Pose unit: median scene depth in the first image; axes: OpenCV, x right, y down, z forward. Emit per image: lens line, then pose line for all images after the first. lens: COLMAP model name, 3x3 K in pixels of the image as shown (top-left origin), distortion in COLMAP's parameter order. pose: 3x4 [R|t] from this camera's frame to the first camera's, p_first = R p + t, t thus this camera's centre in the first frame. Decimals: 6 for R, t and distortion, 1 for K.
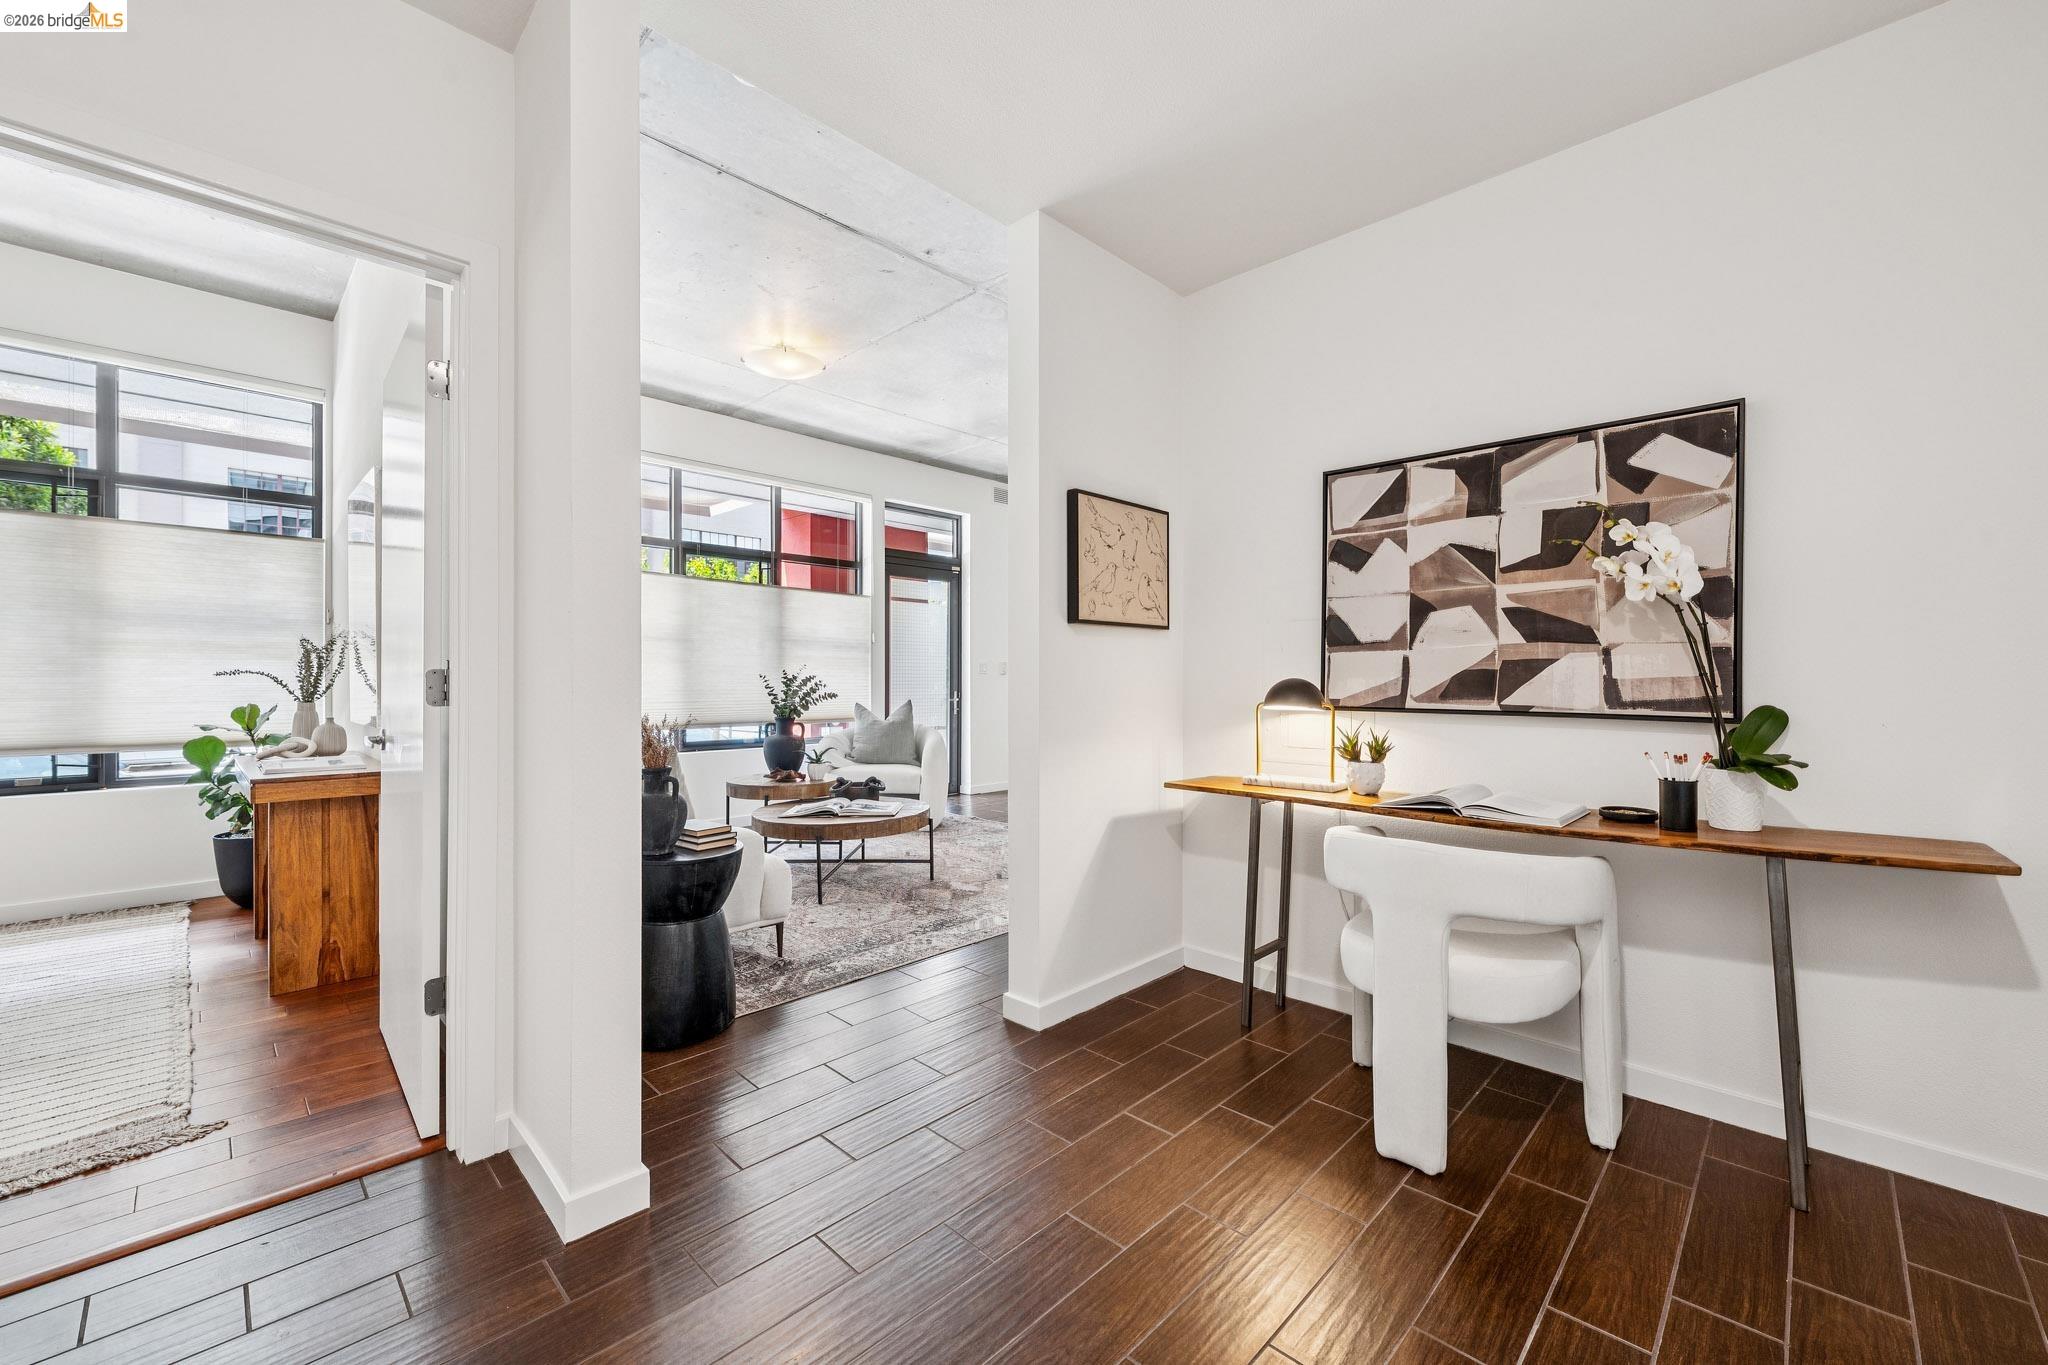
lens RADIAL K [[795.0, 0, 1094.4], [0, 795.0, 669.6], [0, 0, 1]] dist [-0.000240, -0.000193]
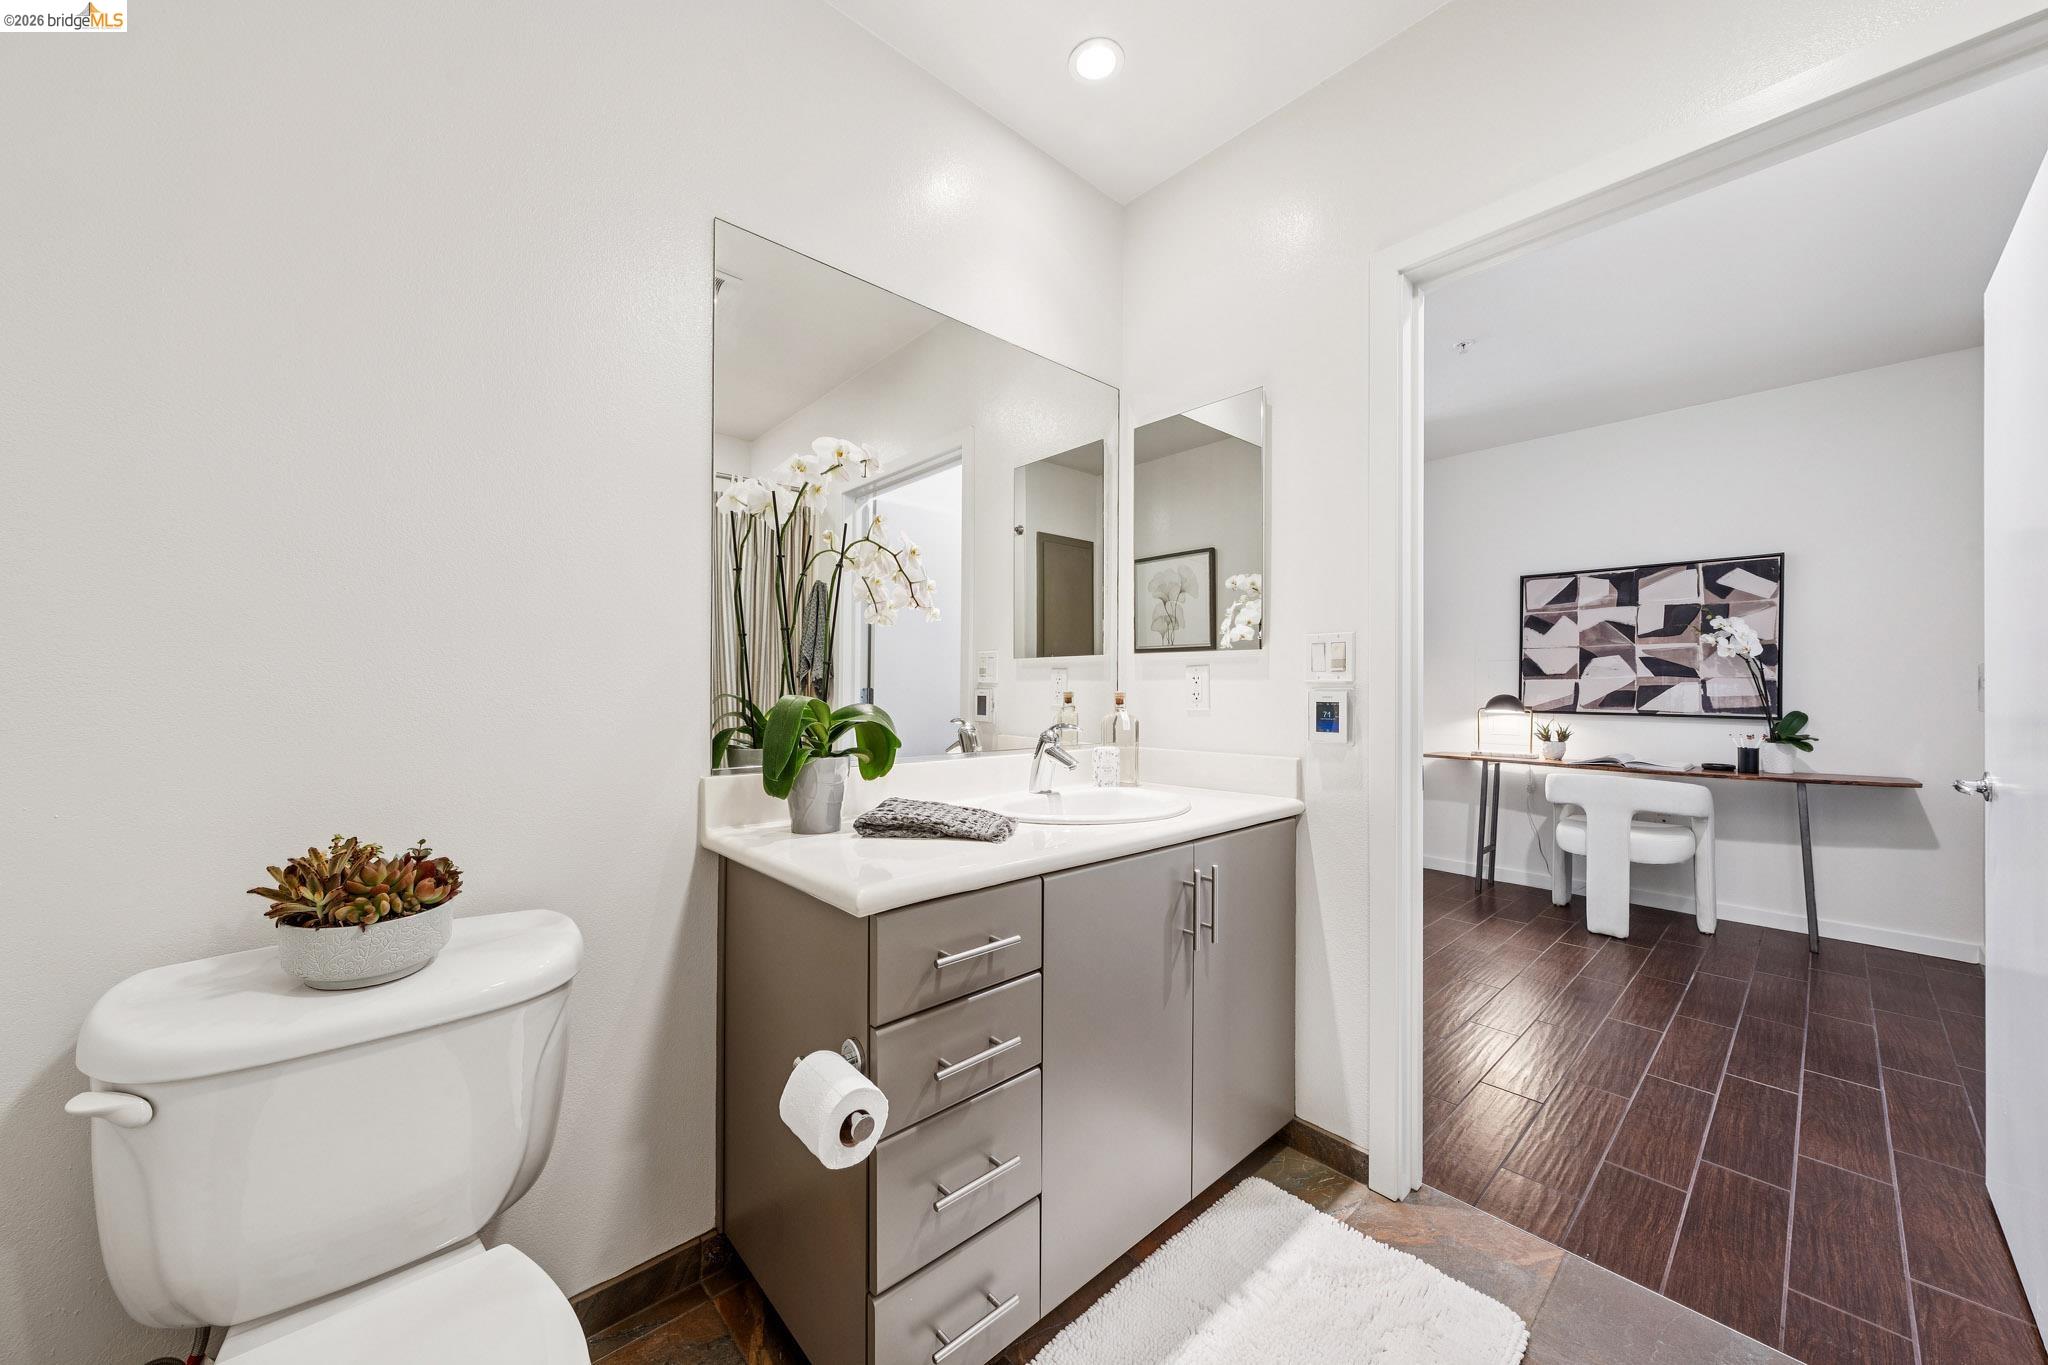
lens RADIAL K [[746.8, 0, 1039.5], [0, 746.8, 678.3], [0, 0, 1]] dist [-0.002727, 0.000070]
pose [[0.997590, 0.006066, -0.069123, -0.763601], [-0.006283, 0.999976, -0.002922, -0.015566], [0.069103, 0.003349, 0.997604, -0.826395]]
